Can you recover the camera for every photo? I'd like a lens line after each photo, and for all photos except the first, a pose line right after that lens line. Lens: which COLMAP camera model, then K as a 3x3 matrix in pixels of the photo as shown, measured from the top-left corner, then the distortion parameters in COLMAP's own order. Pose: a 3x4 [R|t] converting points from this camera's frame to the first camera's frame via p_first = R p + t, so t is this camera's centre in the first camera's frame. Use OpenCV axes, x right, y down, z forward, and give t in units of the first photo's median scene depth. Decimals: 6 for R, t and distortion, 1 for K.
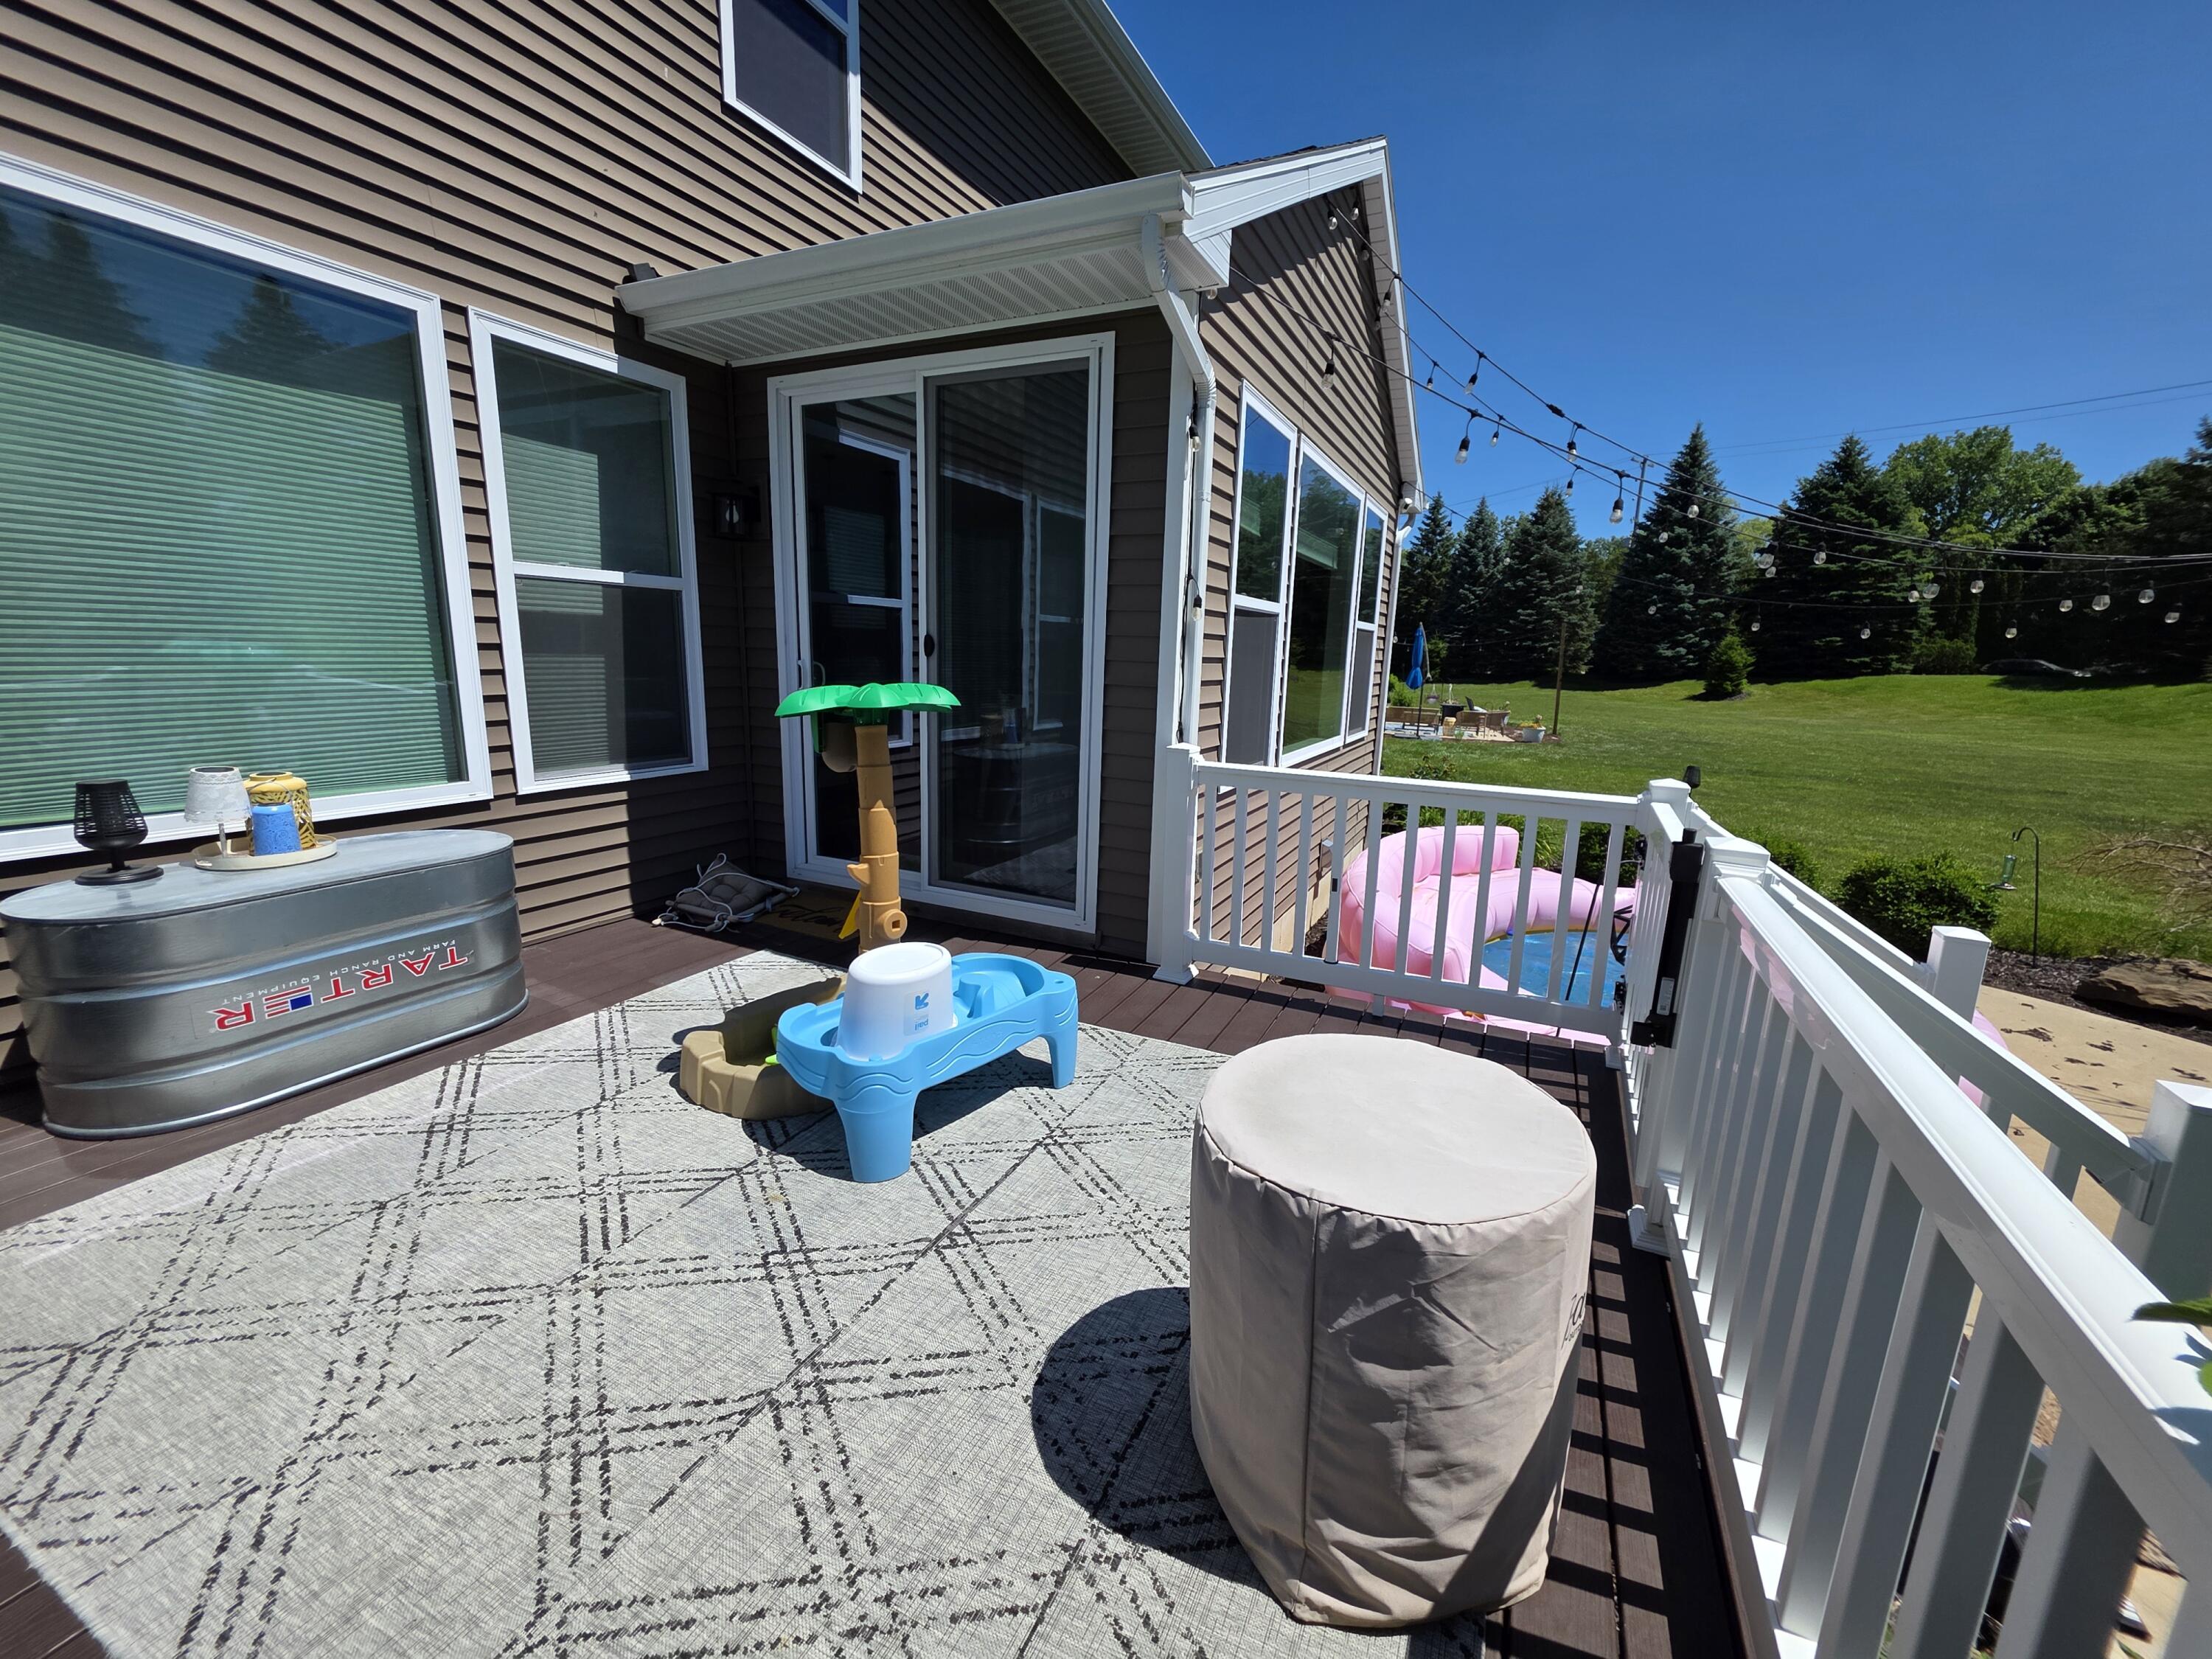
lens RADIAL K [[884.7, 0, 1115.0], [0, 884.7, 827.9], [0, 0, 1]] dist [0.005781, -0.001925]
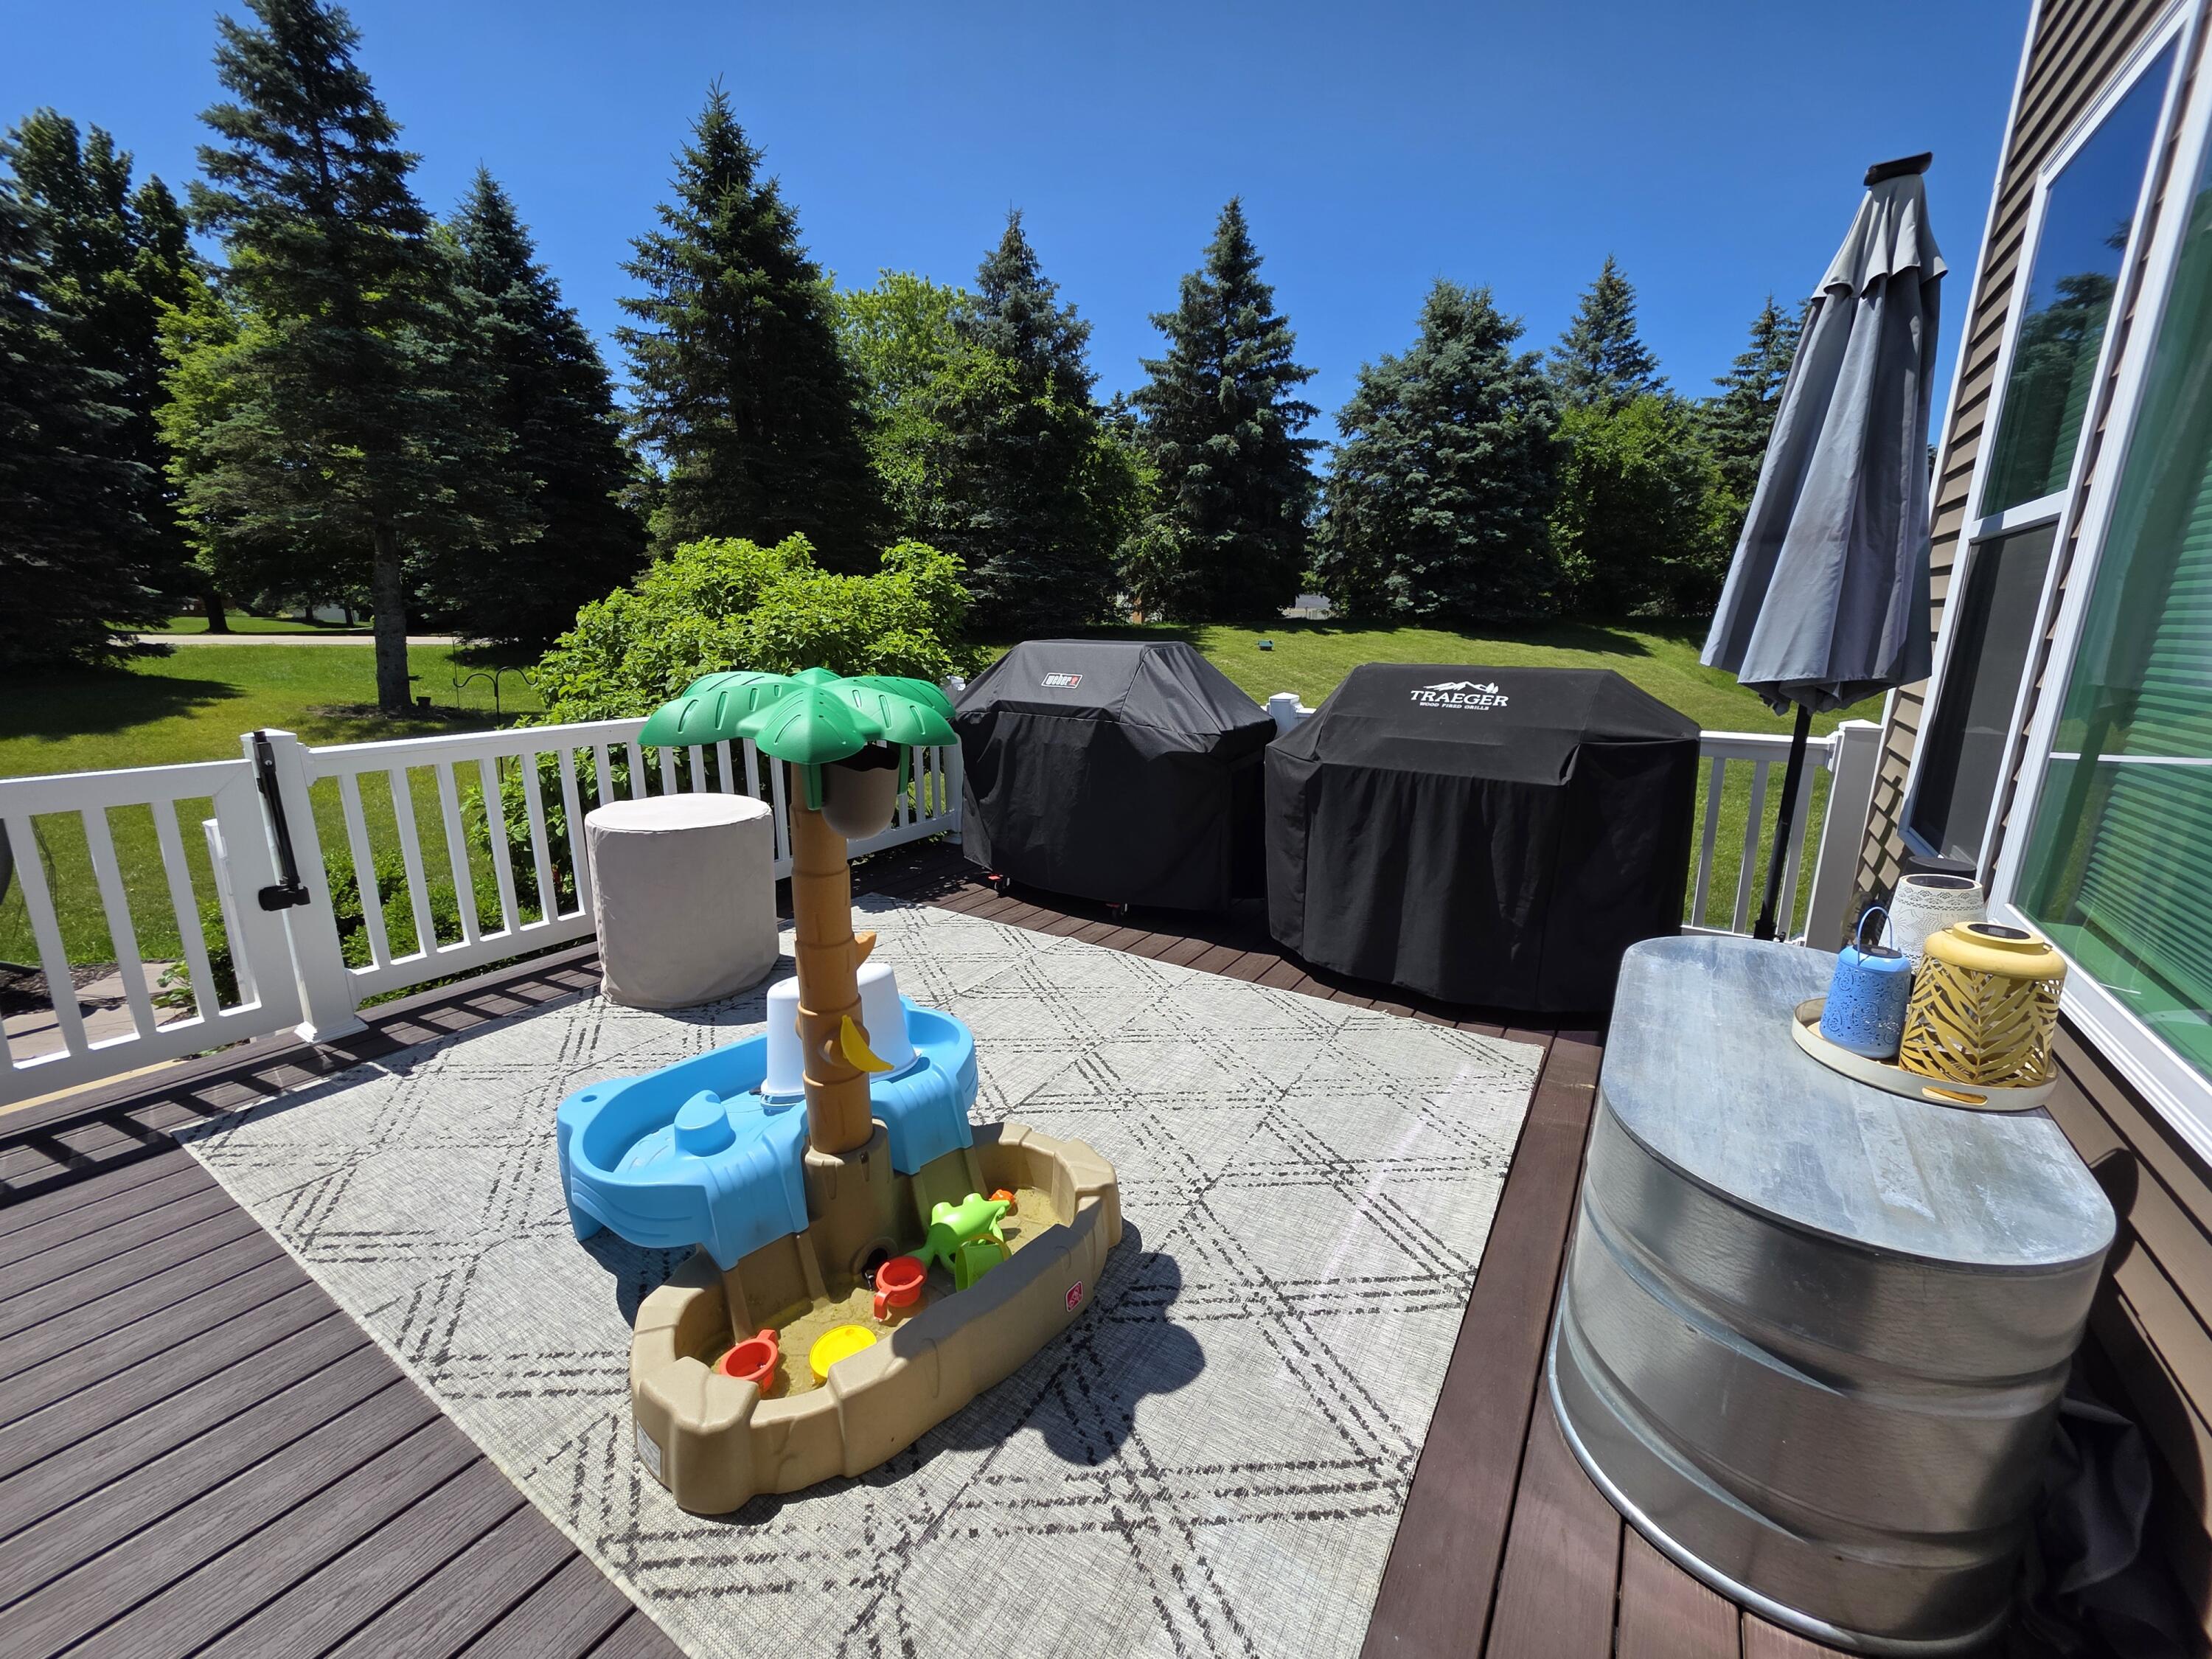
lens RADIAL K [[884.7, 0, 1115.0], [0, 884.7, 827.9], [0, 0, 1]] dist [0.005781, -0.001925]
pose [[-0.992200, -0.065370, 0.106142, -0.037048], [-0.014171, 0.905103, 0.424957, -0.019721], [-0.123849, 0.420138, -0.898969, 0.101914]]
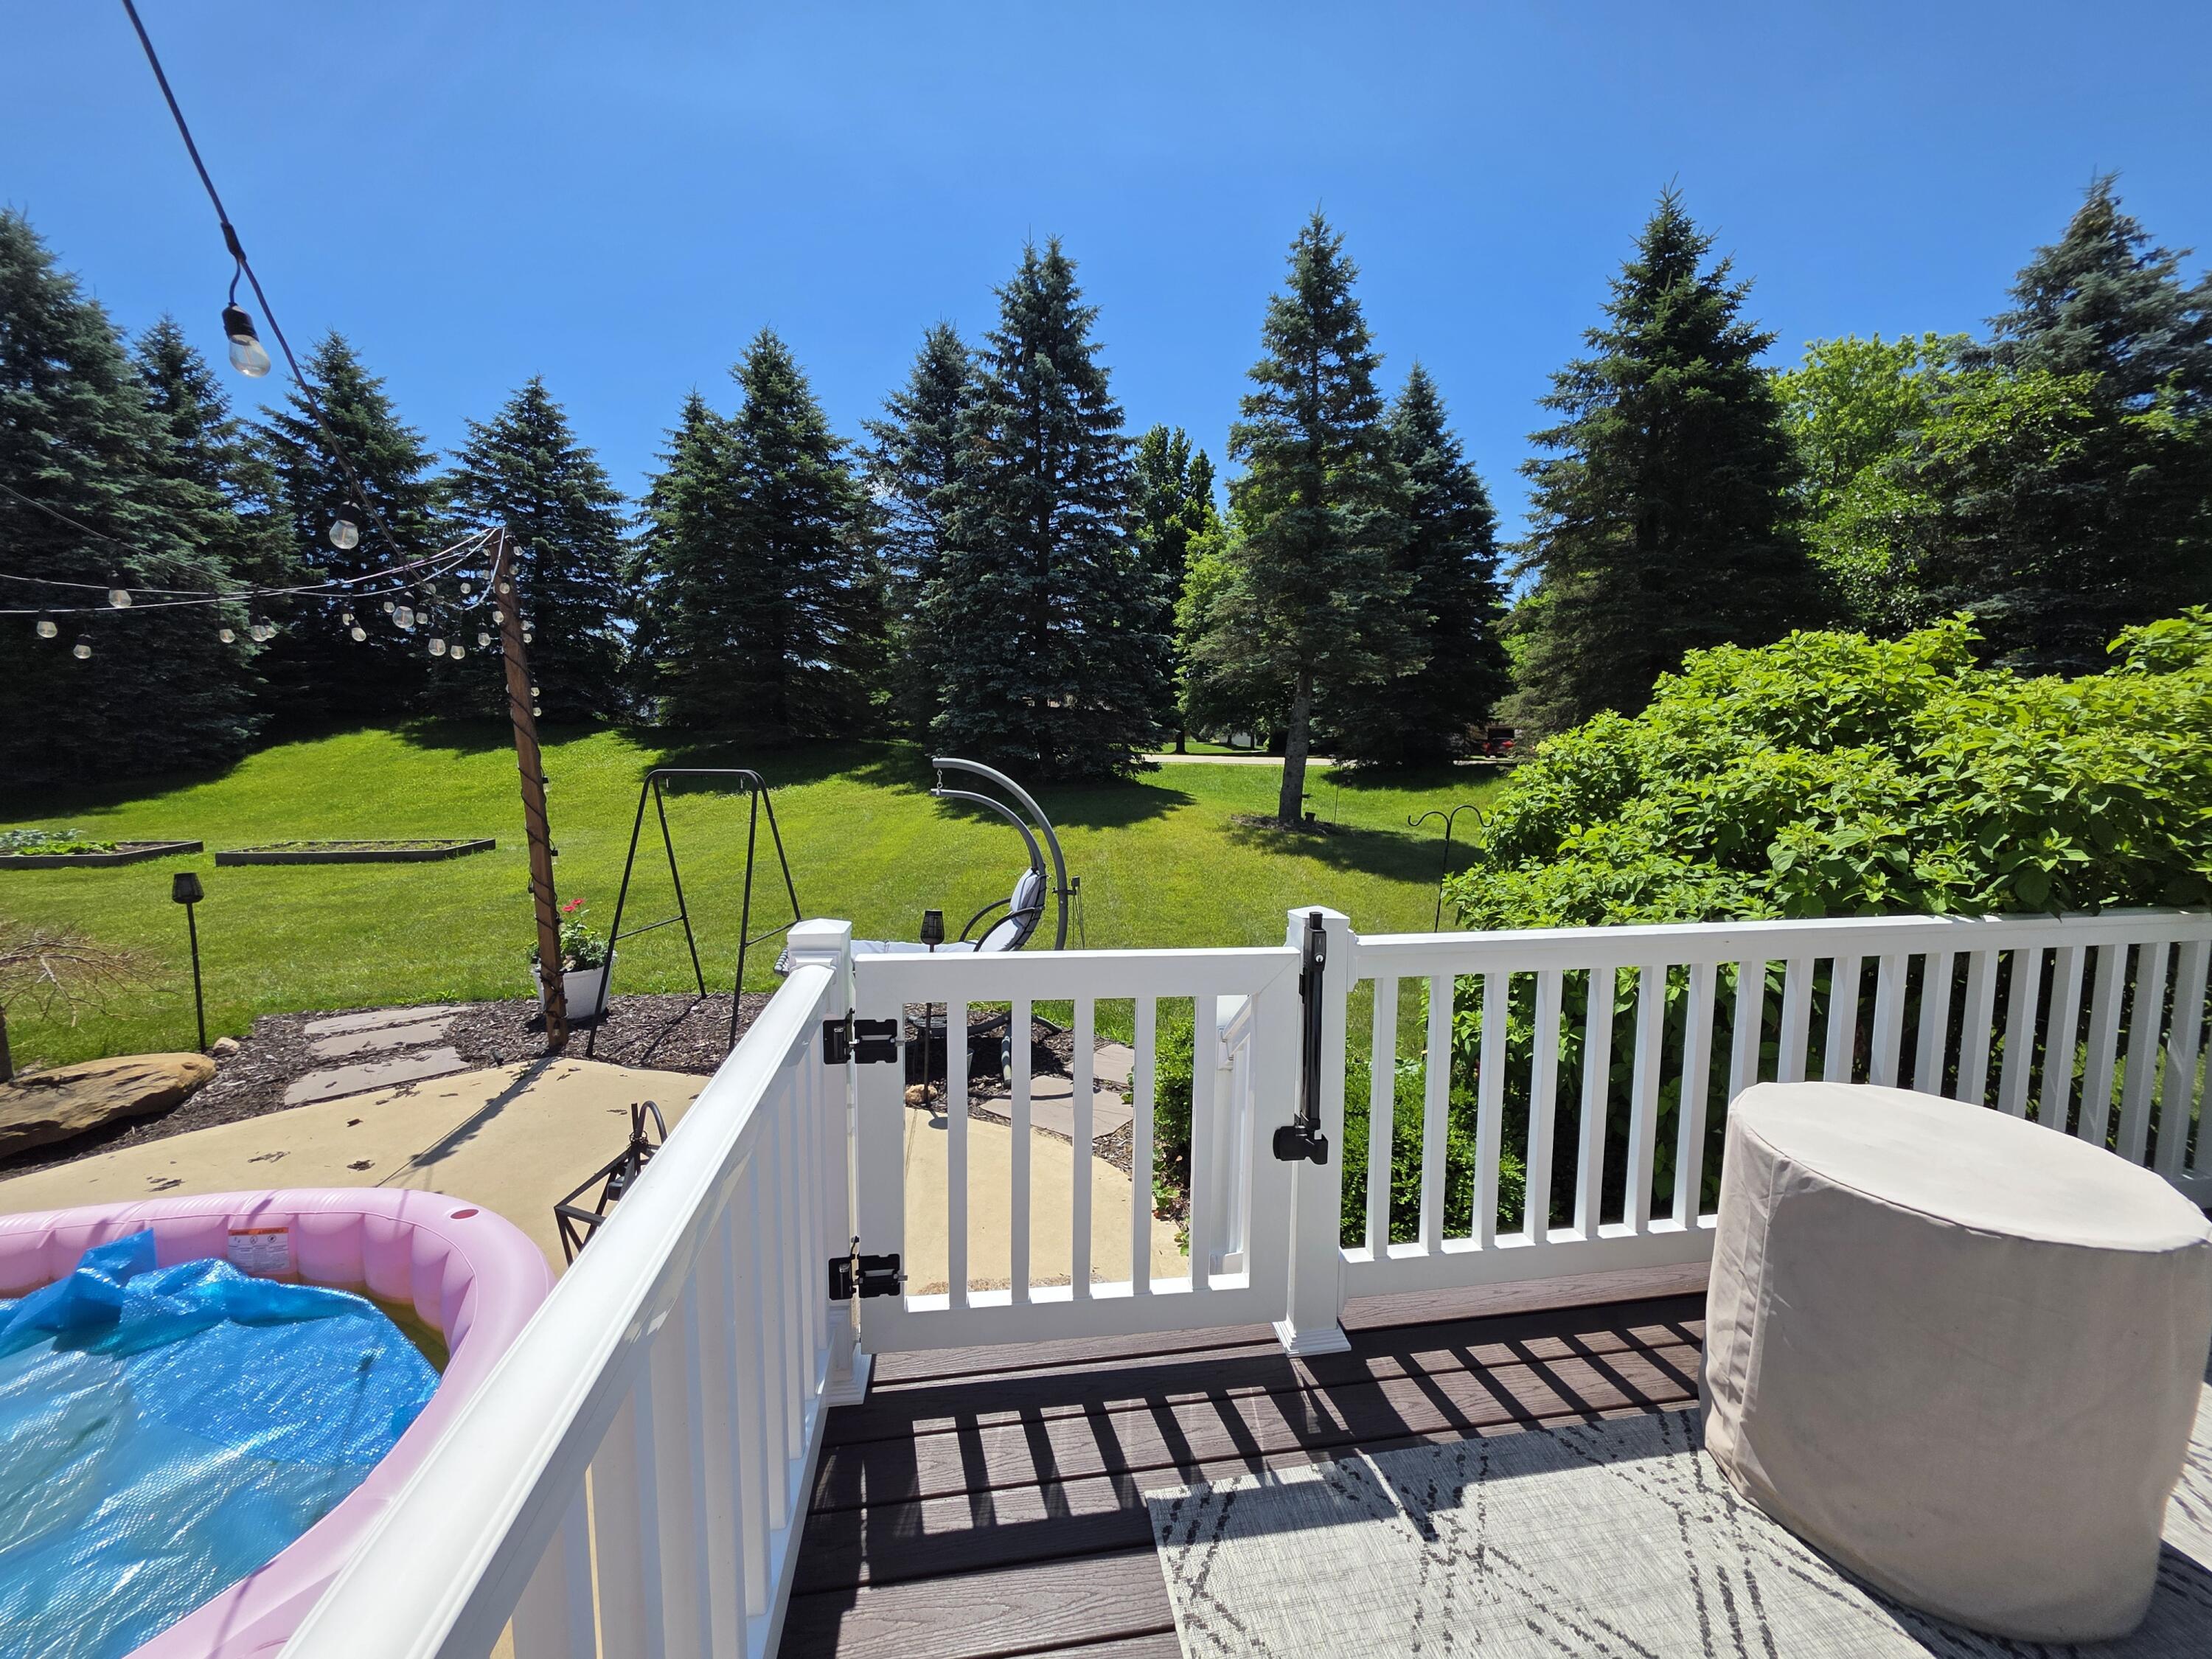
lens RADIAL K [[884.7, 0, 1115.0], [0, 884.7, 827.9], [0, 0, 1]] dist [0.005781, -0.001925]
pose [[-0.569204, -0.118491, 0.813613, -0.002264], [0.143390, 0.960090, 0.240140, -0.014936], [-0.809596, 0.253353, -0.529497, 0.082190]]
